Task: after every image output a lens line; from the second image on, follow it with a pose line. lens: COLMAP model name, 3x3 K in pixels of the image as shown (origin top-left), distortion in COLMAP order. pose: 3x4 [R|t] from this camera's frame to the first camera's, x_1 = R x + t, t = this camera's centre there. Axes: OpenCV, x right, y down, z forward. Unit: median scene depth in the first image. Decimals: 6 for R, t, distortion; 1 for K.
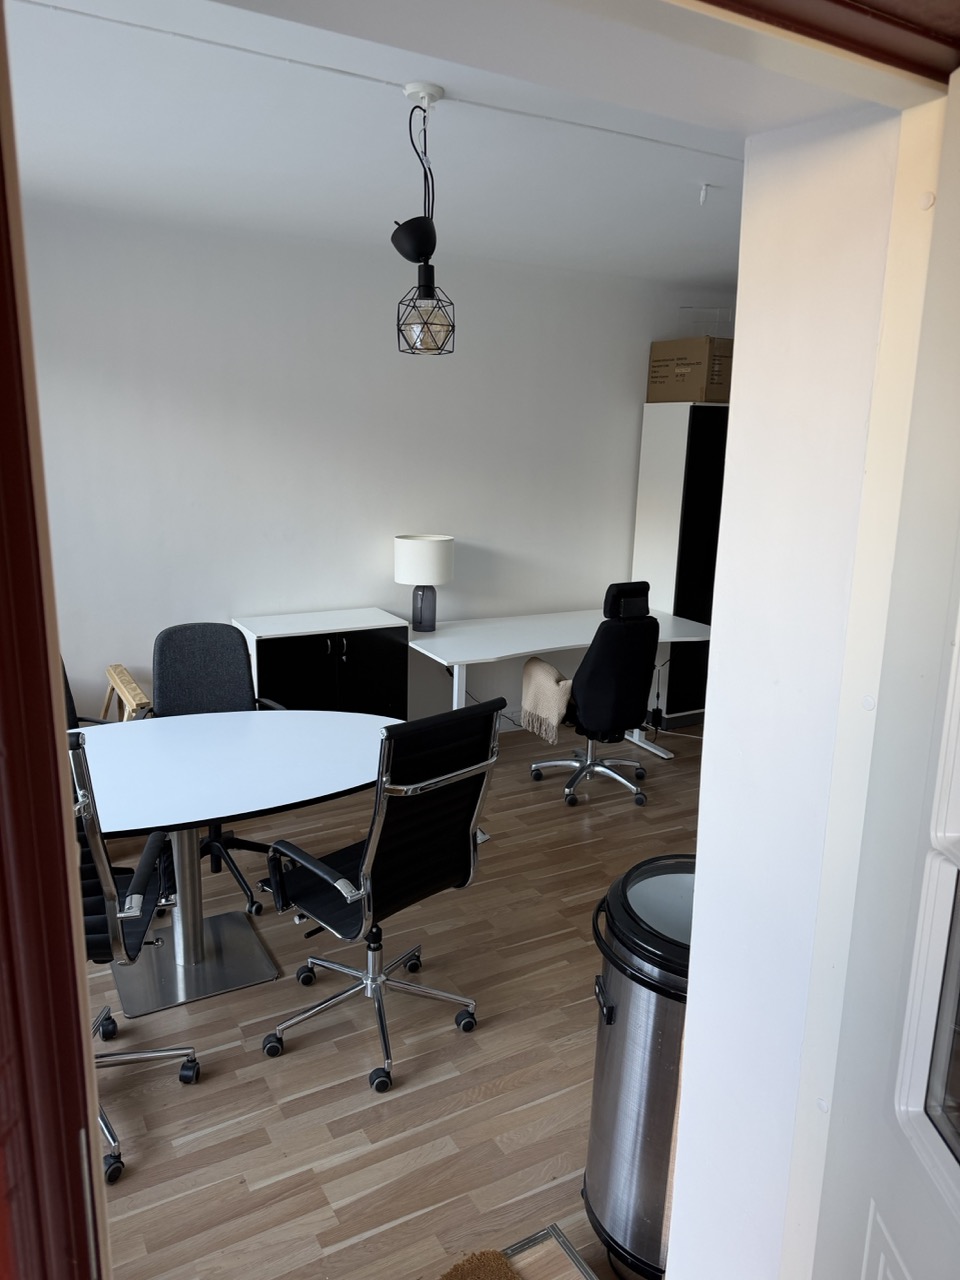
lens RADIAL K [[902.5, 0, 479.5], [0, 902.5, 635.1], [0, 0, 1]] dist [-0.003879, -0.013062]
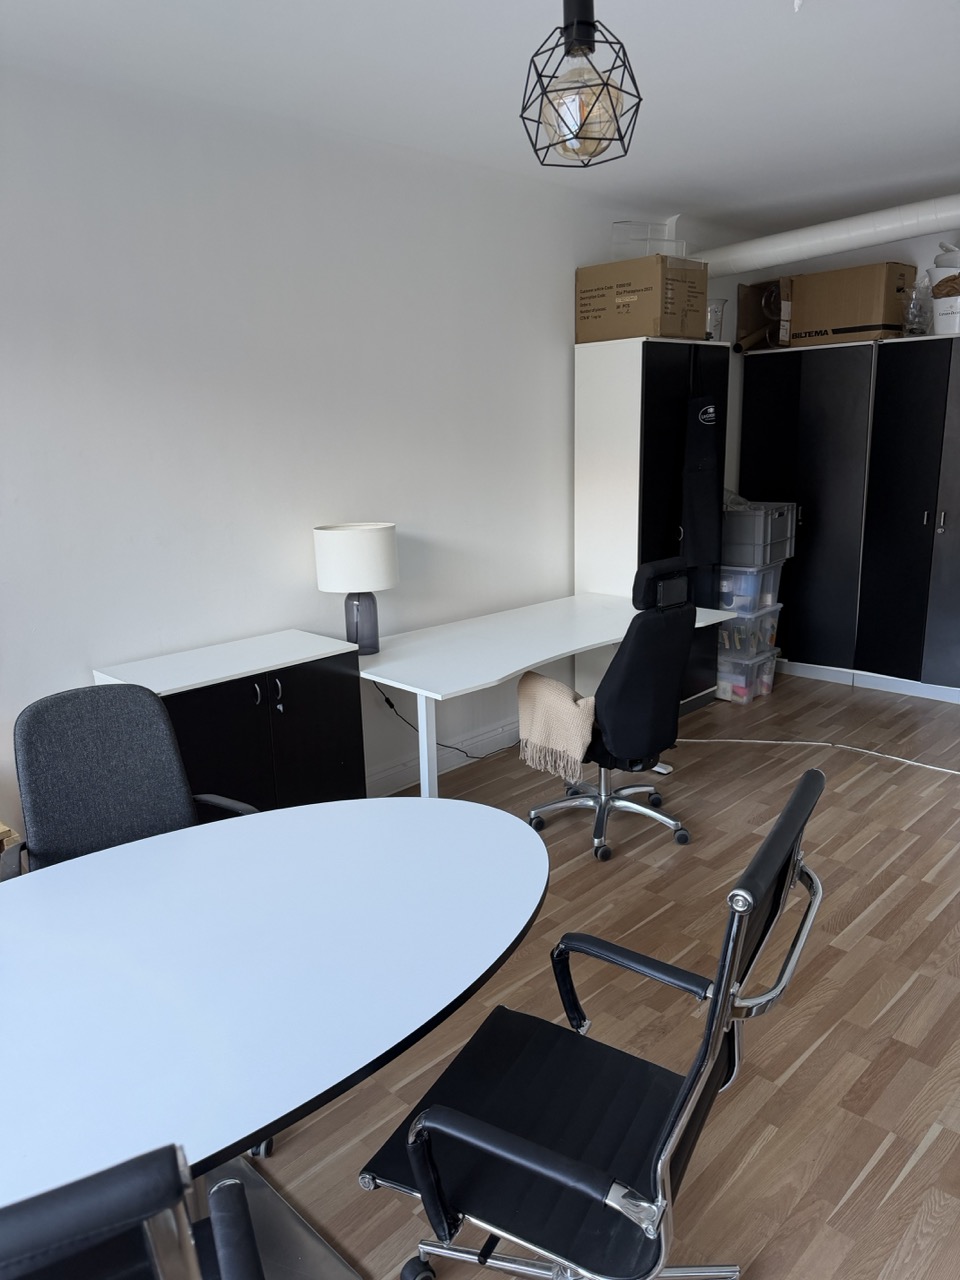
lens RADIAL K [[902.5, 0, 480.6], [0, 902.5, 644.7], [0, 0, 1]] dist [-0.003879, -0.013062]
pose [[0.961803, -0.113547, 0.249082, -0.164050], [0.109576, 0.993532, 0.029800, -0.025130], [-0.250854, -0.001368, 0.968024, 0.282077]]
